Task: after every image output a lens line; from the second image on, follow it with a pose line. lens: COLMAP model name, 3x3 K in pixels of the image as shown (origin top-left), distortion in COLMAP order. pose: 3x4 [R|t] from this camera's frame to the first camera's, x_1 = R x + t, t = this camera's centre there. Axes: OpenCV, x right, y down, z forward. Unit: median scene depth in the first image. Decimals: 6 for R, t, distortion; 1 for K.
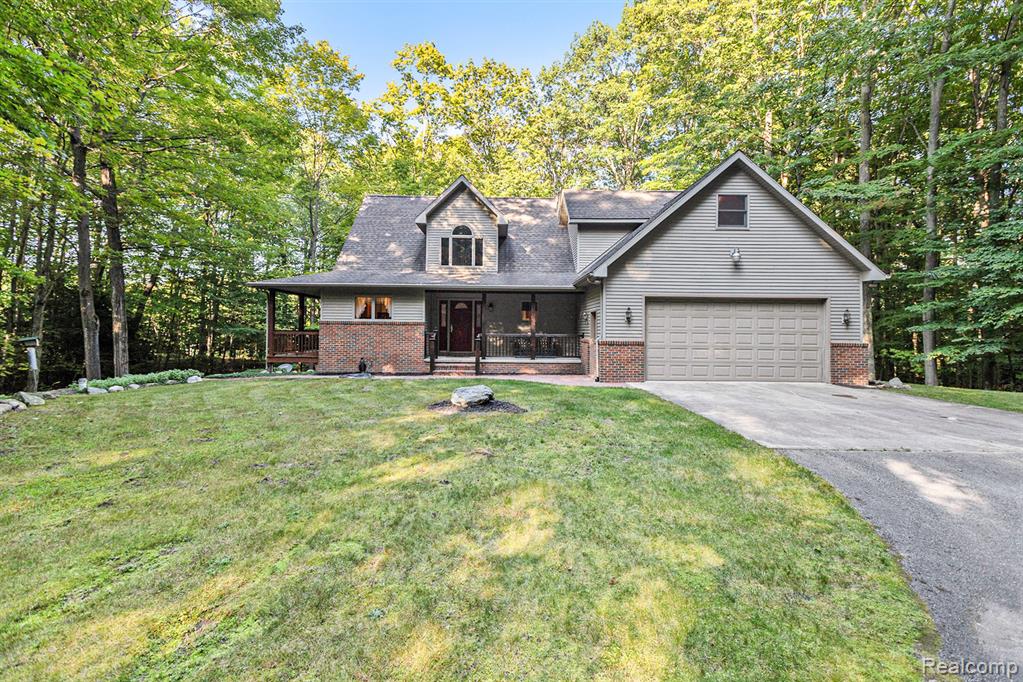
lens RADIAL K [[454.7, 0, 508.3], [0, 454.7, 334.5], [0, 0, 1]] dist [-0.004067, -0.000030]
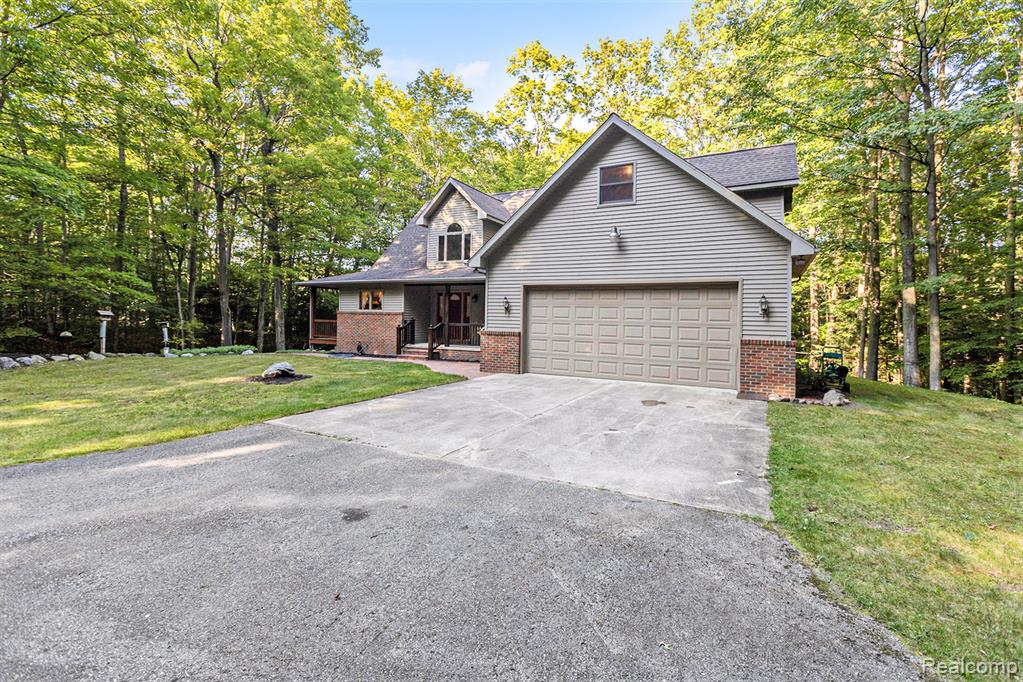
lens RADIAL K [[454.7, 0, 502.5], [0, 454.7, 337.3], [0, 0, 1]] dist [-0.004067, -0.000030]
pose [[0.884434, 0.027004, -0.465884, 0.572841], [-0.016557, 0.999512, 0.026503, 0.001167], [0.466372, -0.015726, 0.884449, 0.100058]]
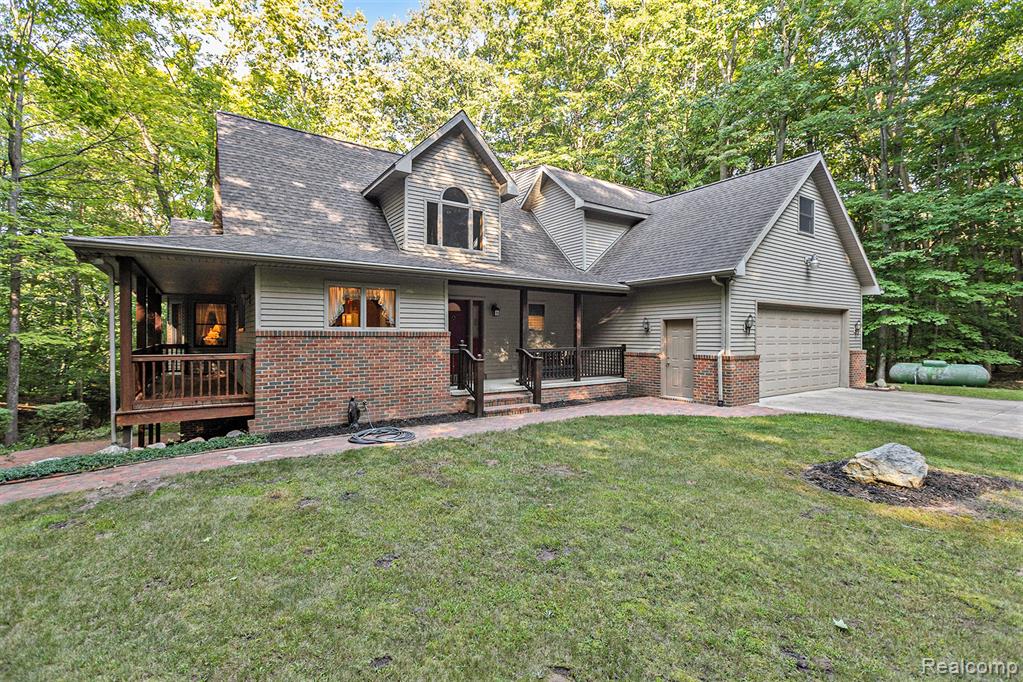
lens RADIAL K [[454.7, 0, 515.2], [0, 454.7, 341.6], [0, 0, 1]] dist [-0.004067, -0.000030]
pose [[0.838739, -0.016393, 0.544286, -0.445023], [0.013183, 0.999865, 0.009800, -0.019221], [-0.544373, -0.001044, 0.838842, 0.430251]]
